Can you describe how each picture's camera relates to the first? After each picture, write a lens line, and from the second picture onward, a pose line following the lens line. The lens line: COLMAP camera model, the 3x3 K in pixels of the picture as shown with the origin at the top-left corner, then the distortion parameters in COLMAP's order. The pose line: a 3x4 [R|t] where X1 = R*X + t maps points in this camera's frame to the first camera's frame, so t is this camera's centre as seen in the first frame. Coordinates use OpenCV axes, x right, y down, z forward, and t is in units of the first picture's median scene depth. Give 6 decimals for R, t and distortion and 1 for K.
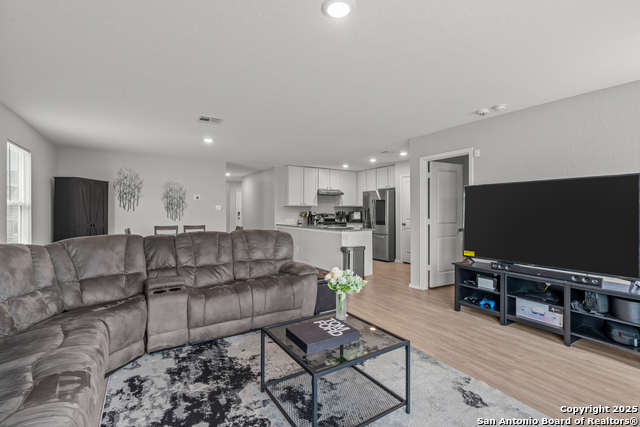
lens RADIAL K [[293.2, 0, 322.7], [0, 293.2, 211.5], [0, 0, 1]] dist [-0.012544, 0.003742]
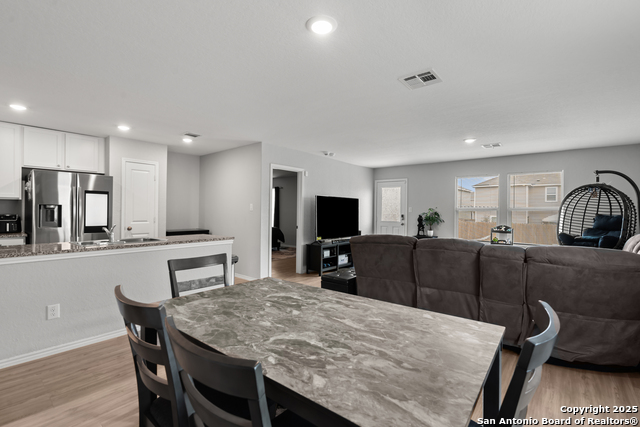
lens RADIAL K [[293.2, 0, 318.9], [0, 293.2, 212.7], [0, 0, 1]] dist [-0.012544, 0.003742]
pose [[-0.301122, -0.010208, 0.953531, -0.498663], [-0.008827, 0.999930, 0.007918, -0.003796], [-0.953545, -0.006032, -0.301191, 0.729865]]
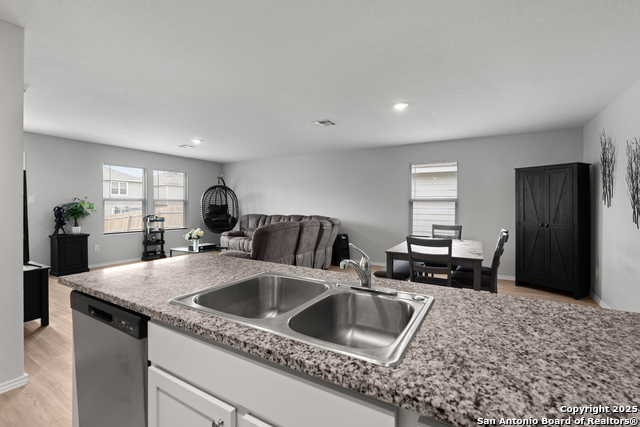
lens RADIAL K [[293.2, 0, 315.2], [0, 293.2, 208.7], [0, 0, 1]] dist [-0.012544, 0.003742]
pose [[-0.895011, -0.001011, -0.446043, 0.074132], [-0.007443, 0.999892, 0.012667, -0.000821], [0.445982, 0.014657, -0.894922, 1.015232]]
